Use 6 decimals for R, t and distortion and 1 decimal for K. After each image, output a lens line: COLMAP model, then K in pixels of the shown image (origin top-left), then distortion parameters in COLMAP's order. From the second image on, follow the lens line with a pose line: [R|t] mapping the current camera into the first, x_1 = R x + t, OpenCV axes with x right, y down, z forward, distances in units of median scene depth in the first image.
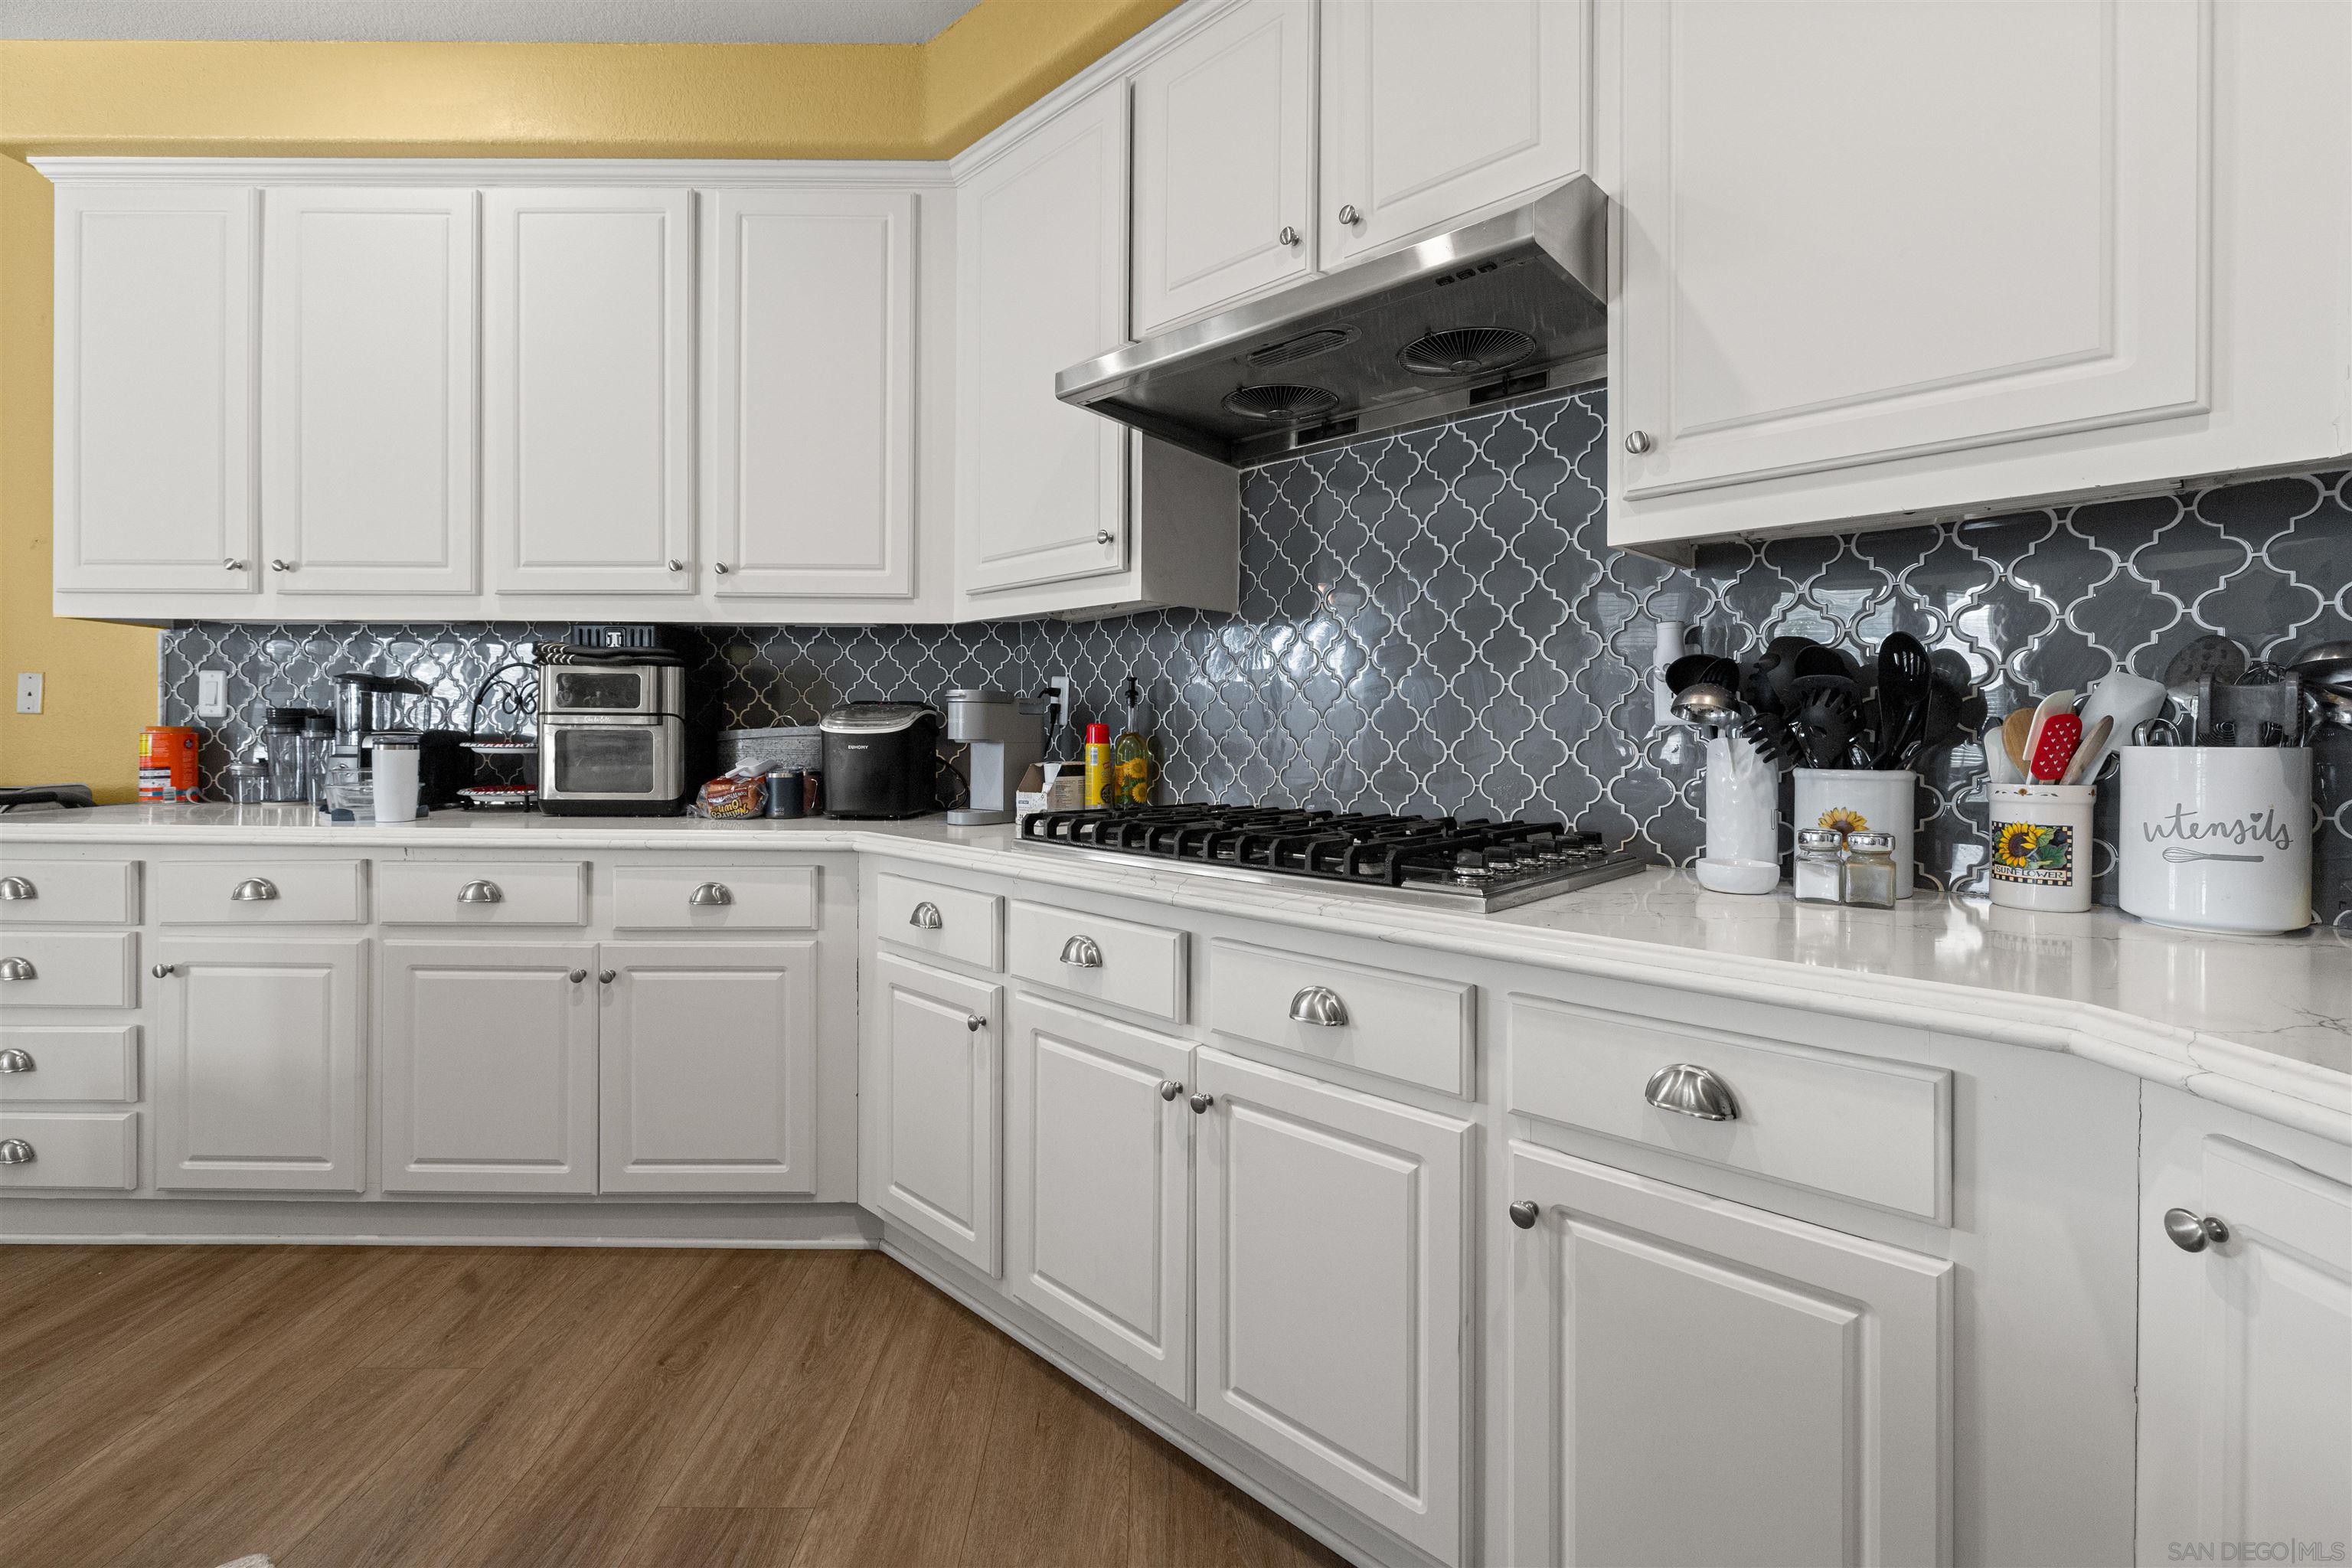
lens RADIAL K [[1003.2, 0, 1172.0], [0, 1003.2, 737.6], [0, 0, 1]] dist [0.002030, -0.000793]
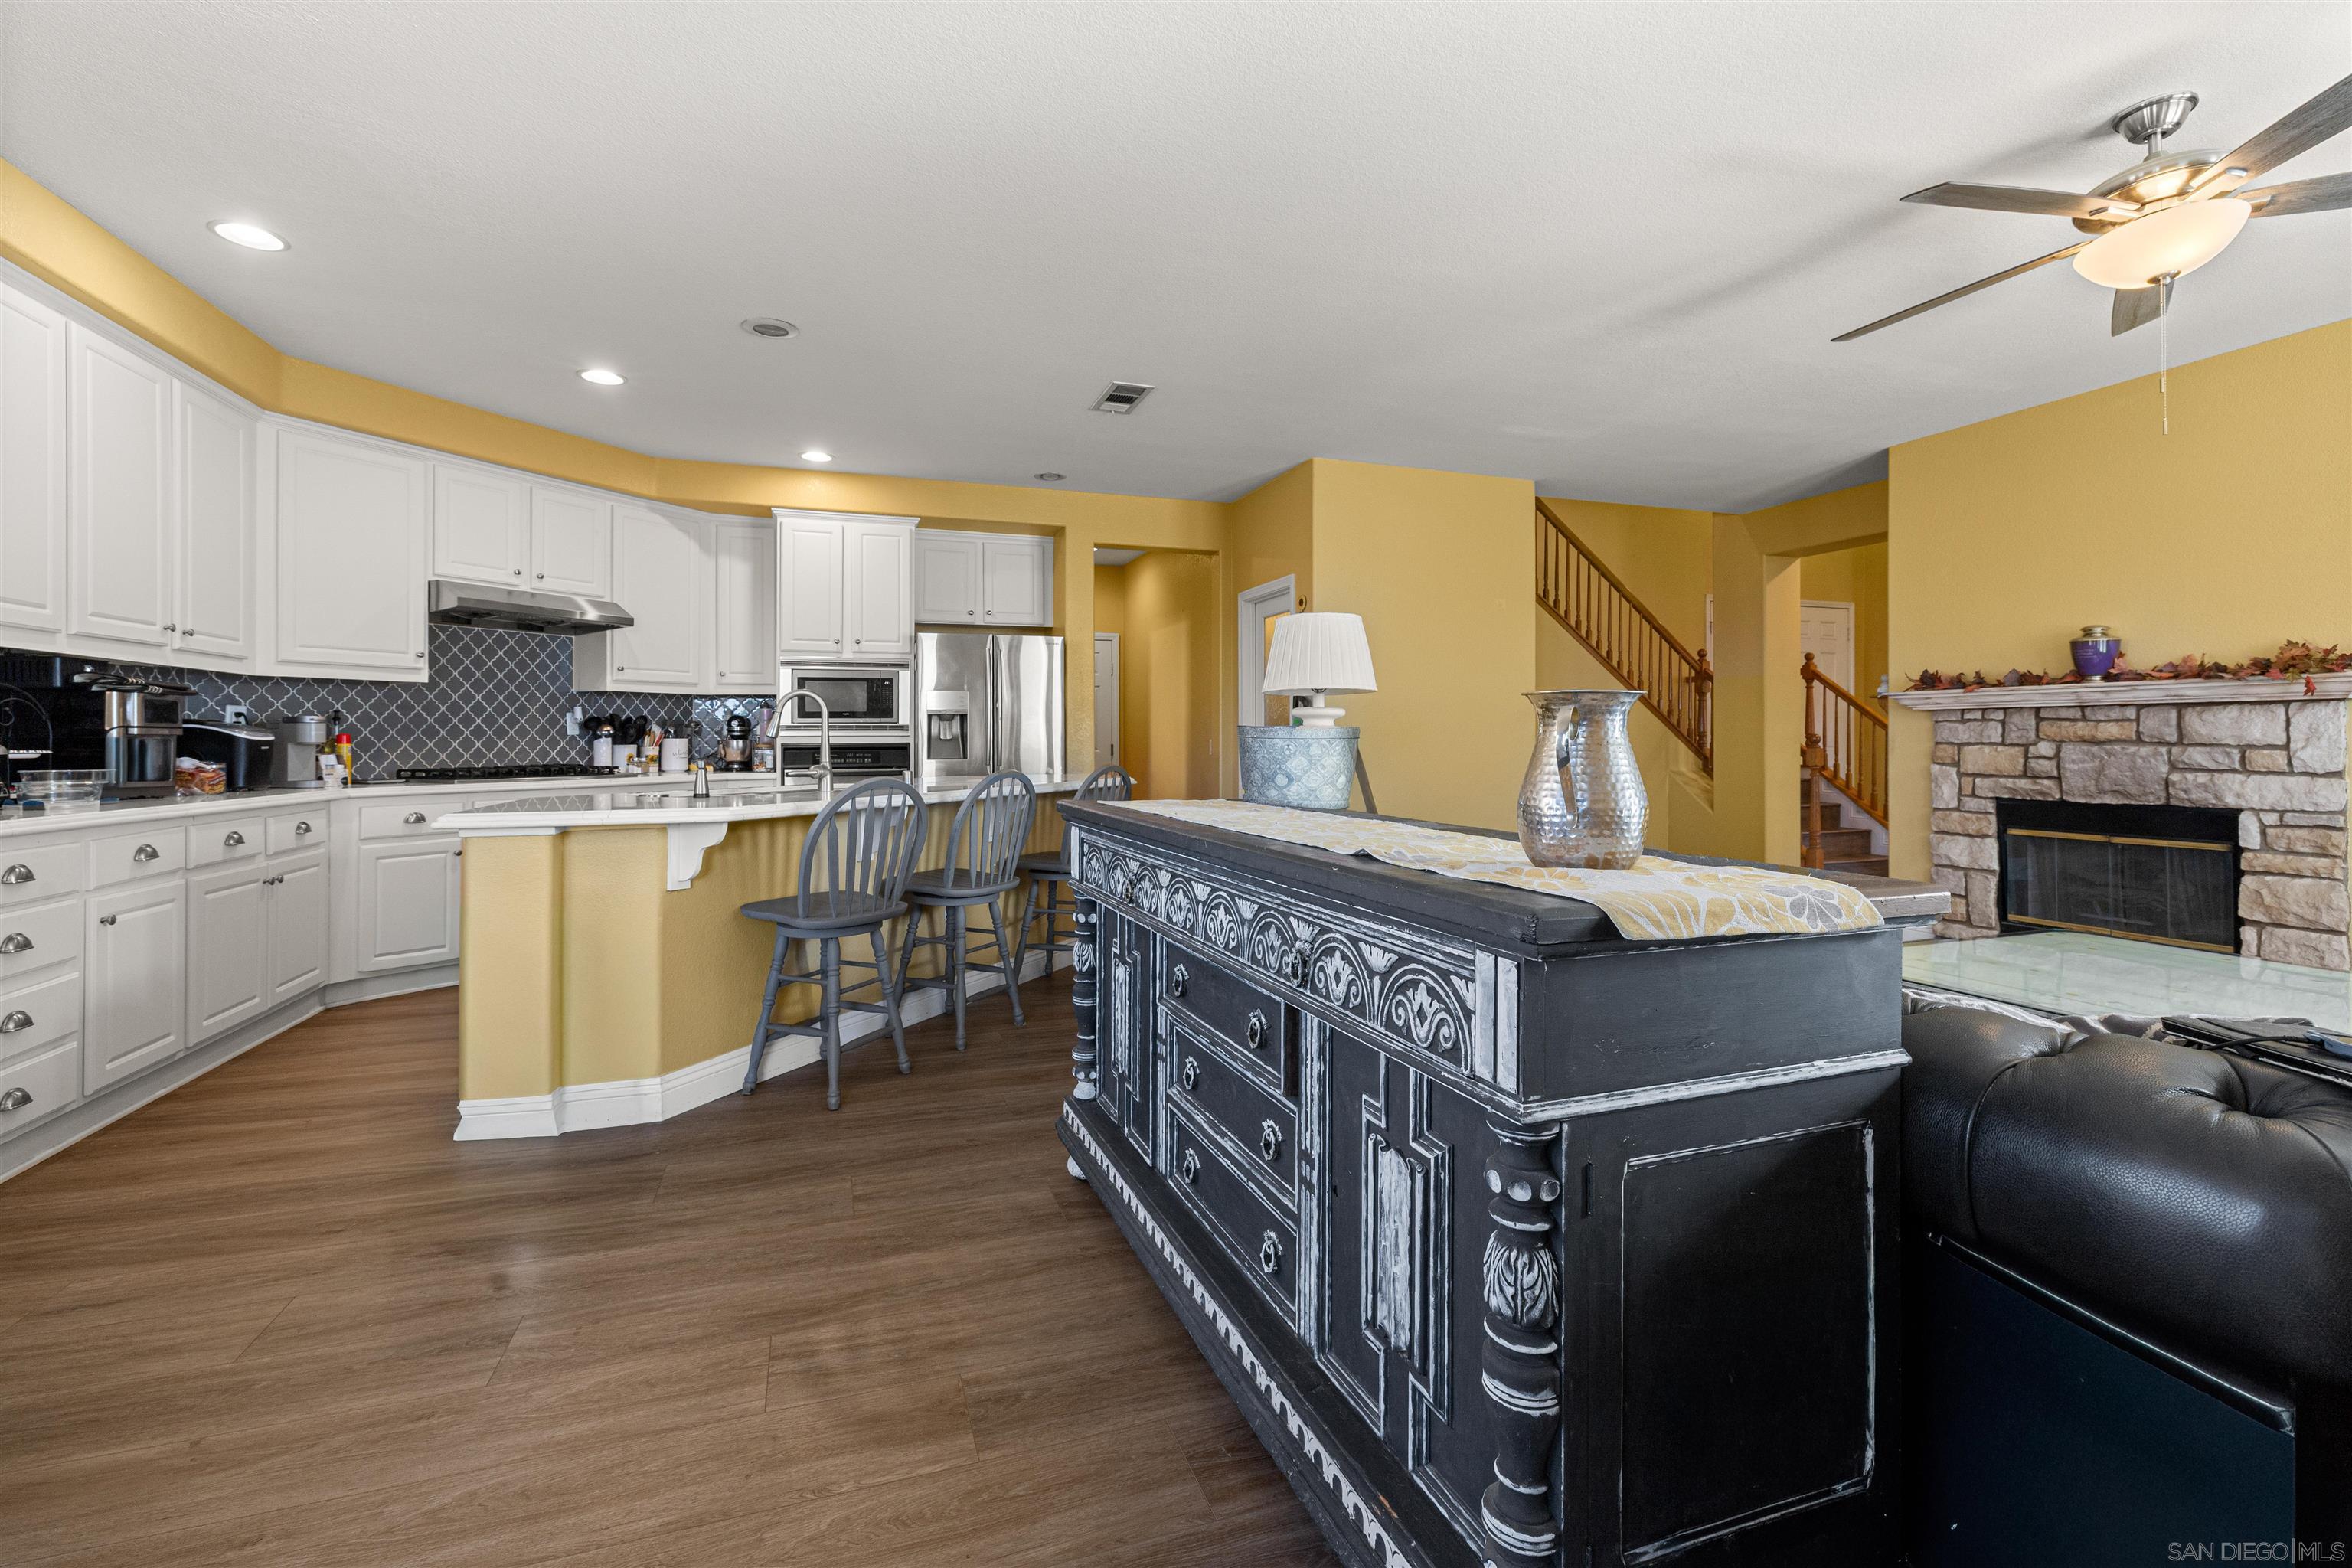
lens RADIAL K [[1003.2, 0, 1155.5], [0, 1003.2, 737.6], [0, 0, 1]] dist [0.002030, -0.000793]
pose [[-0.302671, -0.003182, 0.953090, -2.656208], [0.009378, 0.999936, 0.006317, -0.004029], [-0.953049, 0.010851, -0.302622, 0.072931]]
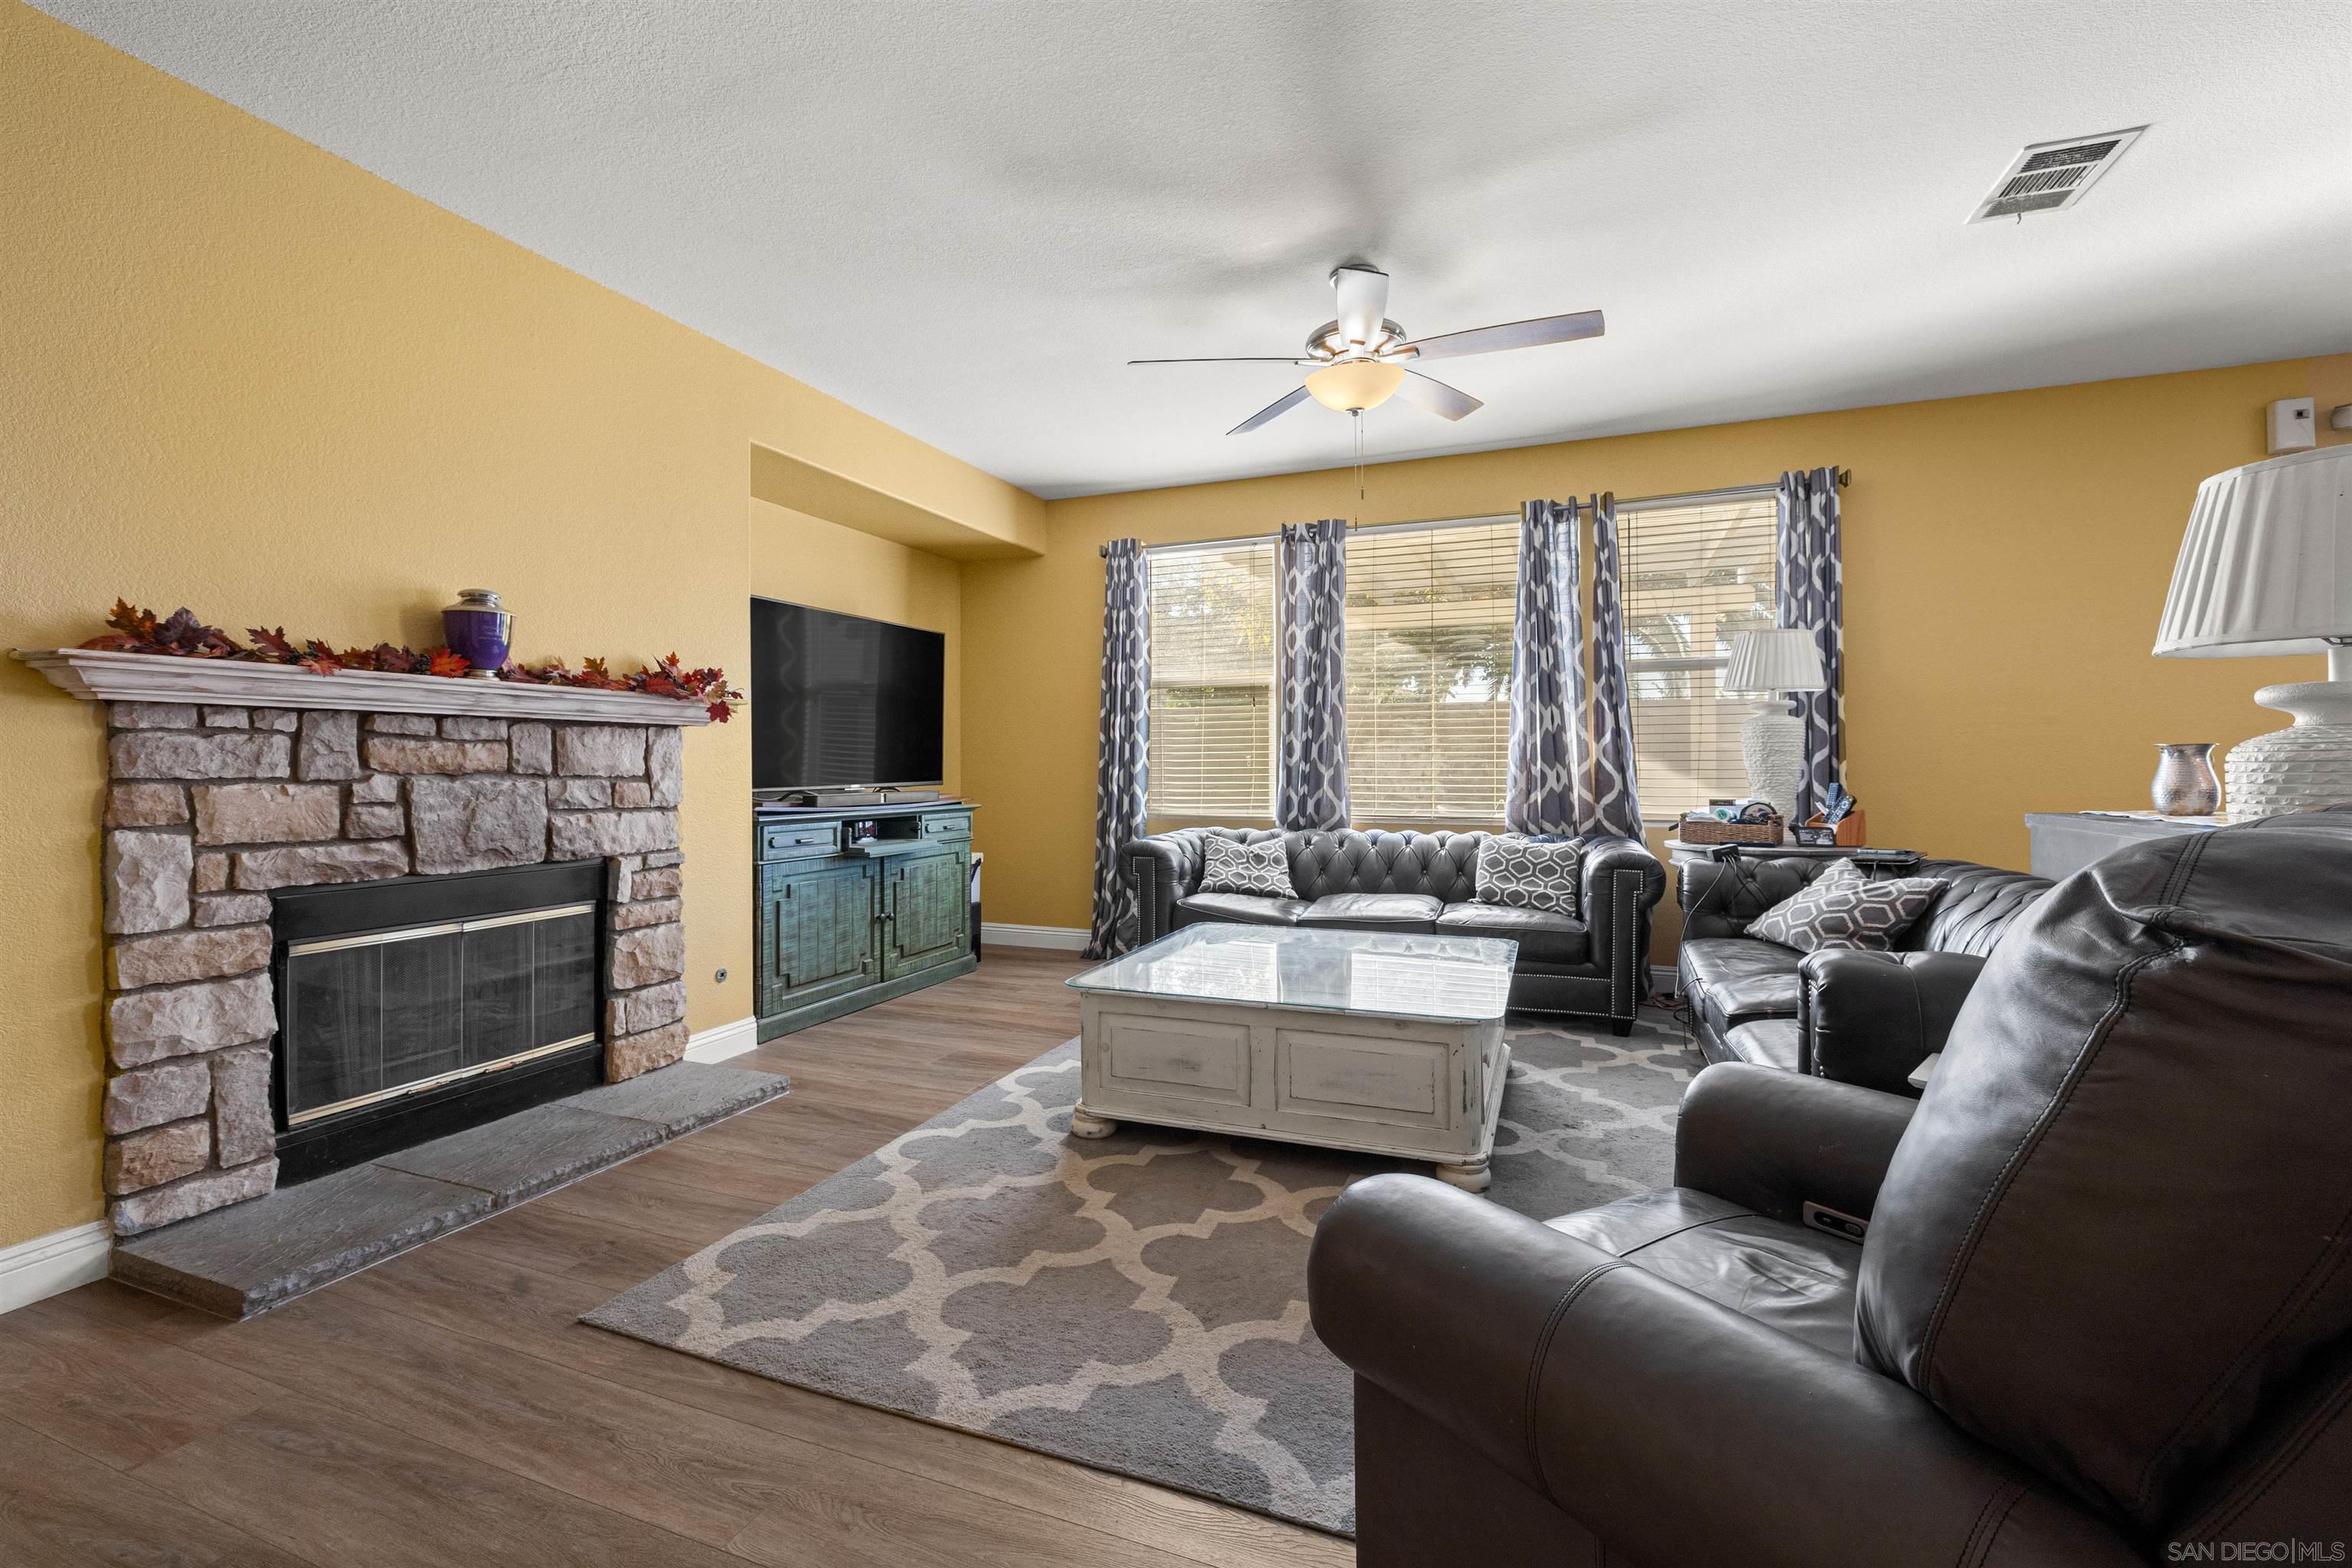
lens RADIAL K [[1003.2, 0, 1176.4], [0, 1003.2, 769.6], [0, 0, 1]] dist [0.002030, -0.000793]
pose [[-0.379920, -0.000460, -0.925019, -0.350287], [-0.008577, 0.999959, 0.003025, 0.018908], [0.924980, 0.009083, -0.379908, -1.091312]]
